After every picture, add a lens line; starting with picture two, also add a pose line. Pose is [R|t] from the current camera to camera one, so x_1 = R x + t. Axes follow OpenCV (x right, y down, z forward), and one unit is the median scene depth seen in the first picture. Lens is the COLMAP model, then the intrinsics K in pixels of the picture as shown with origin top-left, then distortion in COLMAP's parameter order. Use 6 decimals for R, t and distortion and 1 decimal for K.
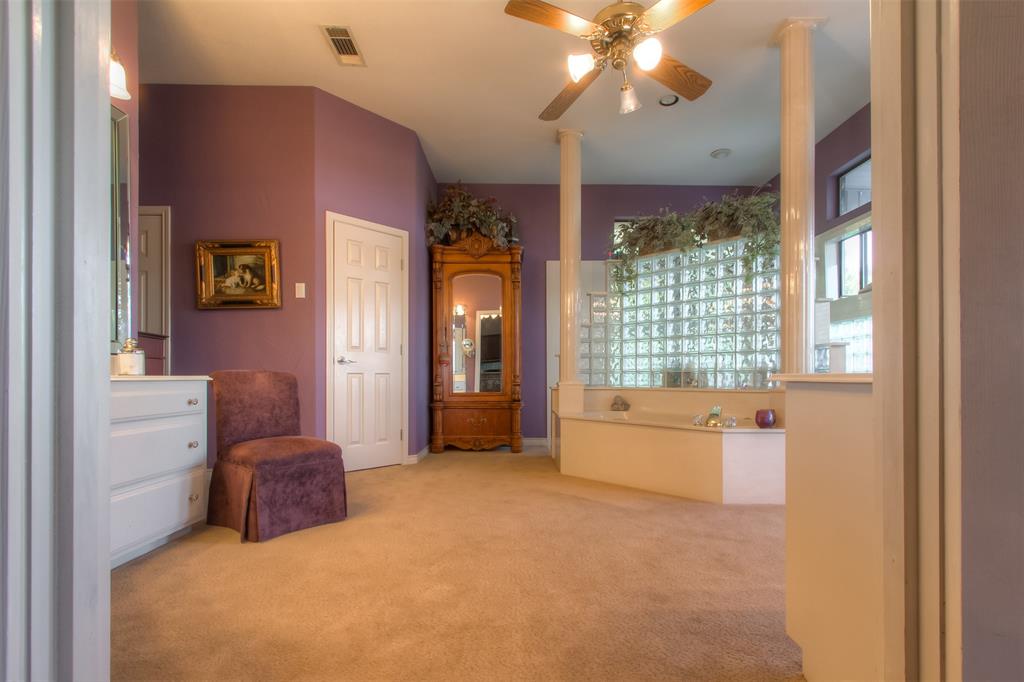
lens RADIAL K [[473.2, 0, 522.9], [0, 473.2, 378.5], [0, 0, 1]] dist [0.001166, -0.000266]
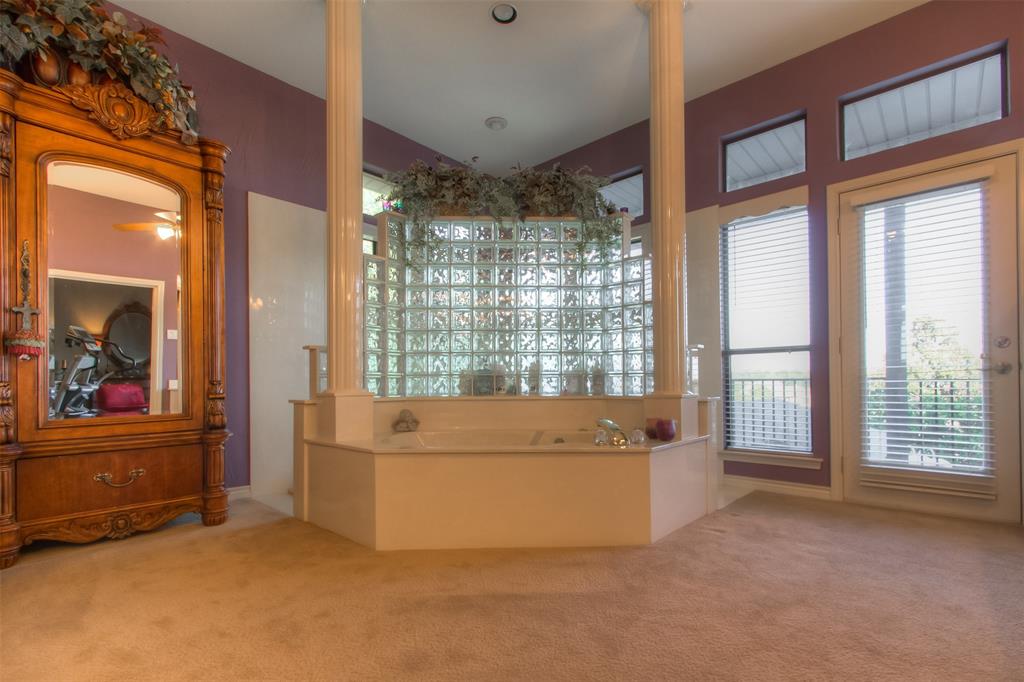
lens RADIAL K [[473.2, 0, 530.6], [0, 473.2, 377.0], [0, 0, 1]] dist [0.001166, -0.000266]
pose [[0.663585, 0.000728, 0.748101, -0.190829], [0.003243, 0.999987, -0.003850, -0.008037], [-0.748094, 0.004980, 0.663574, 0.390630]]
